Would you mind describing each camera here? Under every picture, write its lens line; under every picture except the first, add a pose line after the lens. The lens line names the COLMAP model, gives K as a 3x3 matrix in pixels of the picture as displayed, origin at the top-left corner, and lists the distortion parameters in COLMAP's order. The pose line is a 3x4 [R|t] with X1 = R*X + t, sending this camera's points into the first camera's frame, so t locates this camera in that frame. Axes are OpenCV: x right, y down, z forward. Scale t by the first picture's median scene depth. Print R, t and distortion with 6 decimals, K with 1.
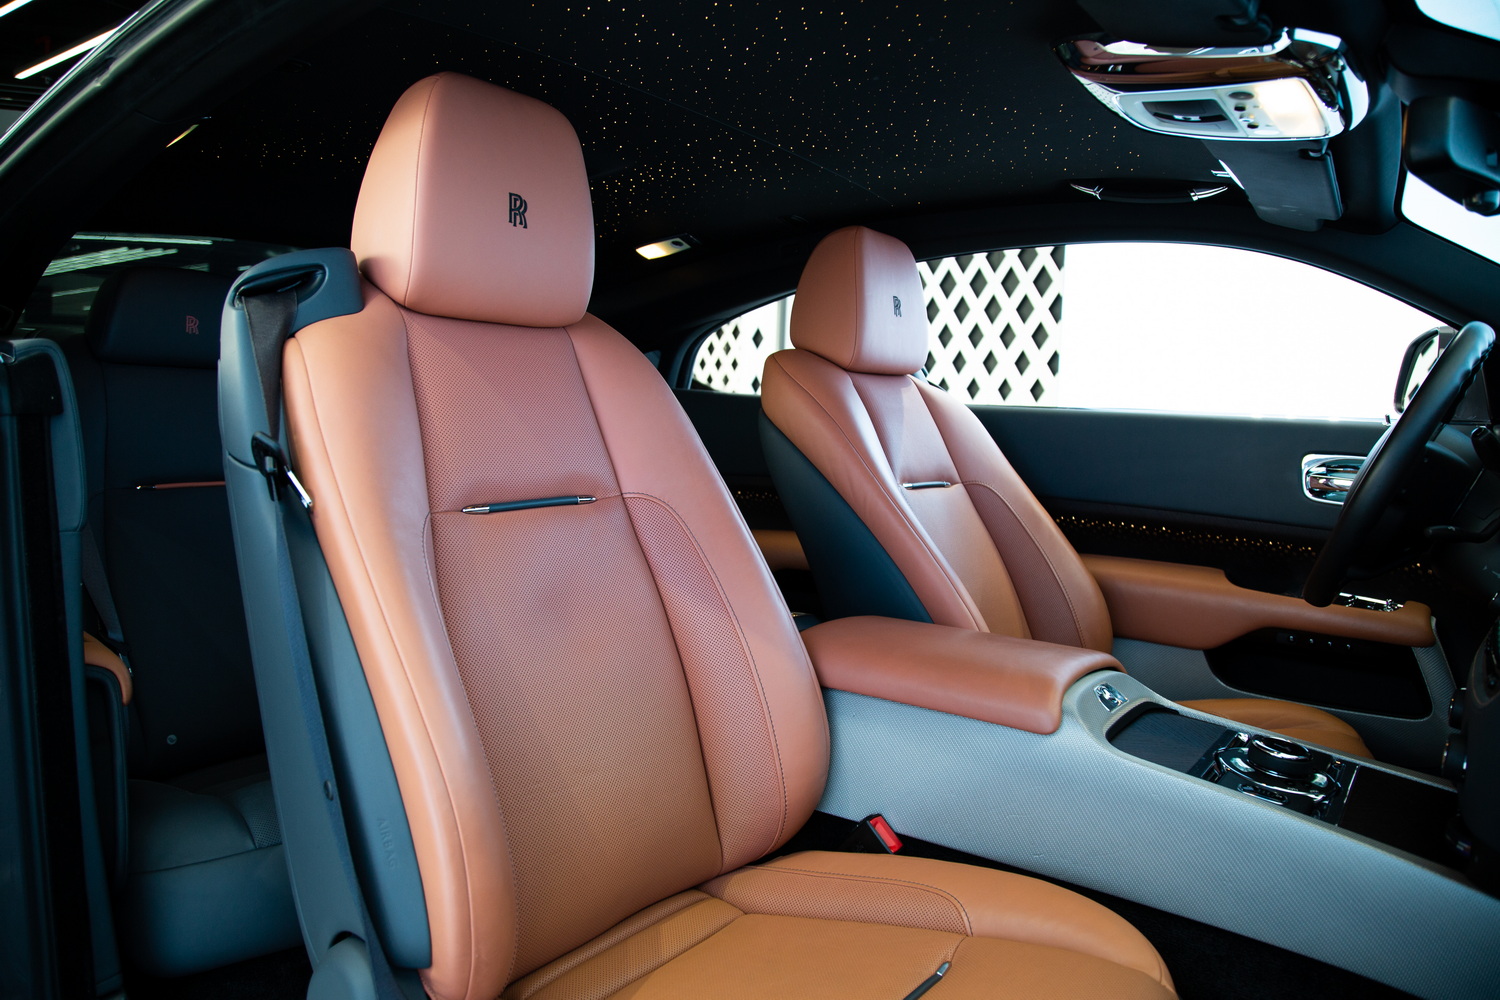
lens RADIAL K [[995.6, 0, 753.0], [0, 995.6, 479.6], [0, 0, 1]] dist [-0.135444, 0.072507]
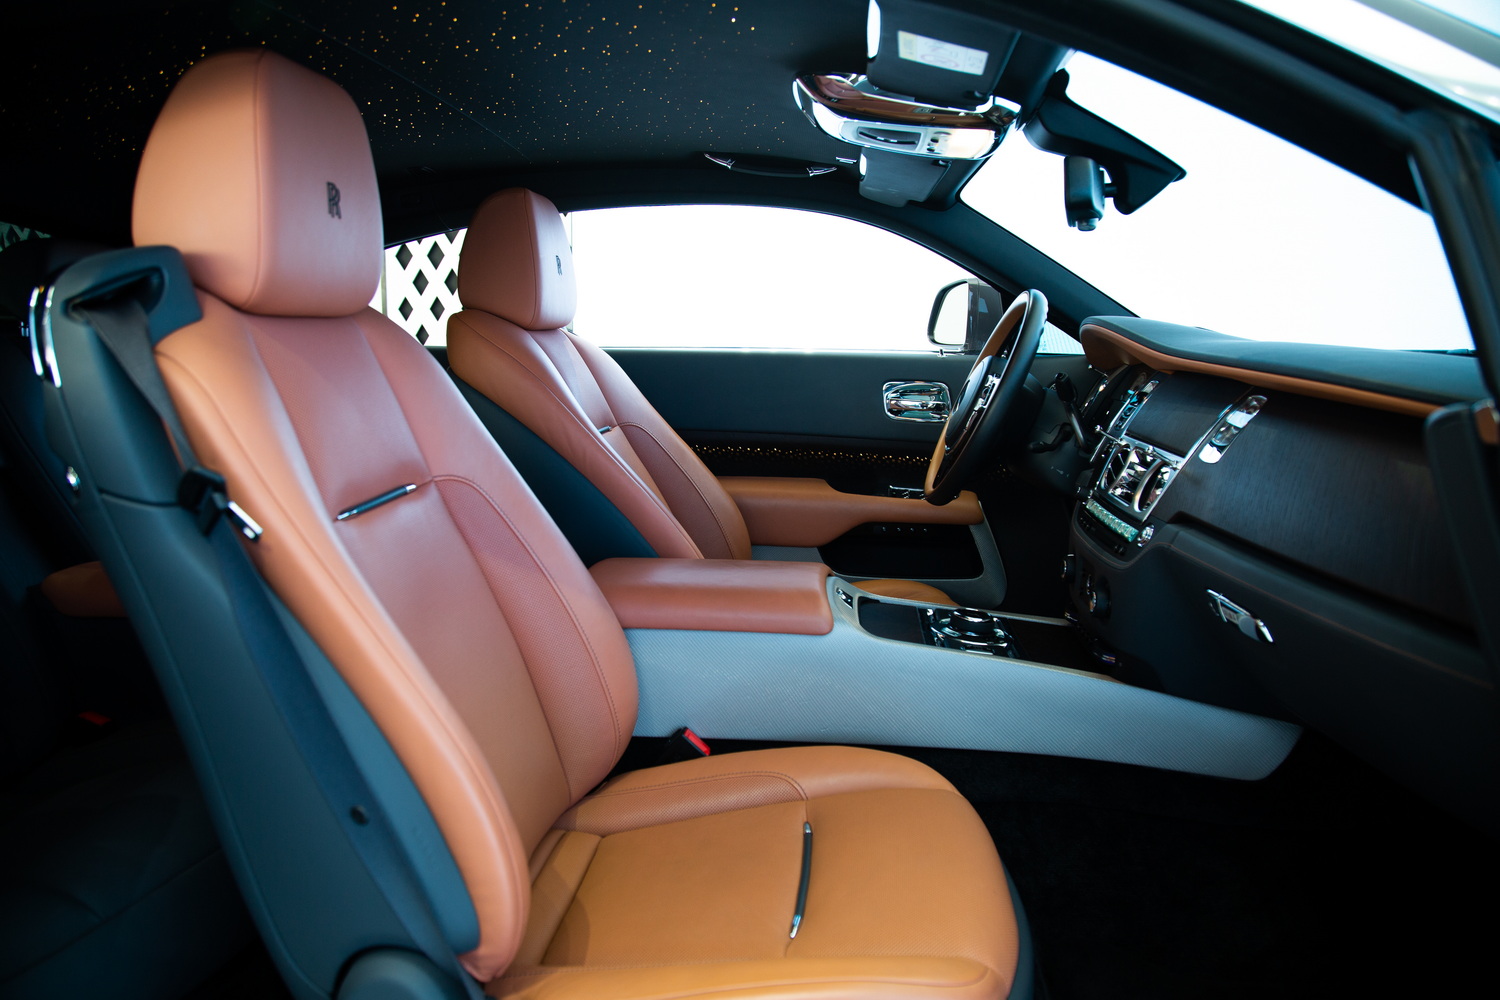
lens RADIAL K [[995.6, 0, 753.0], [0, 995.6, 479.6], [0, 0, 1]] dist [-0.135444, 0.072507]
pose [[0.854095, -0.105332, 0.509340, -0.262901], [0.058673, 0.992540, 0.106872, -0.052283], [-0.516798, -0.061395, 0.853903, -0.026135]]
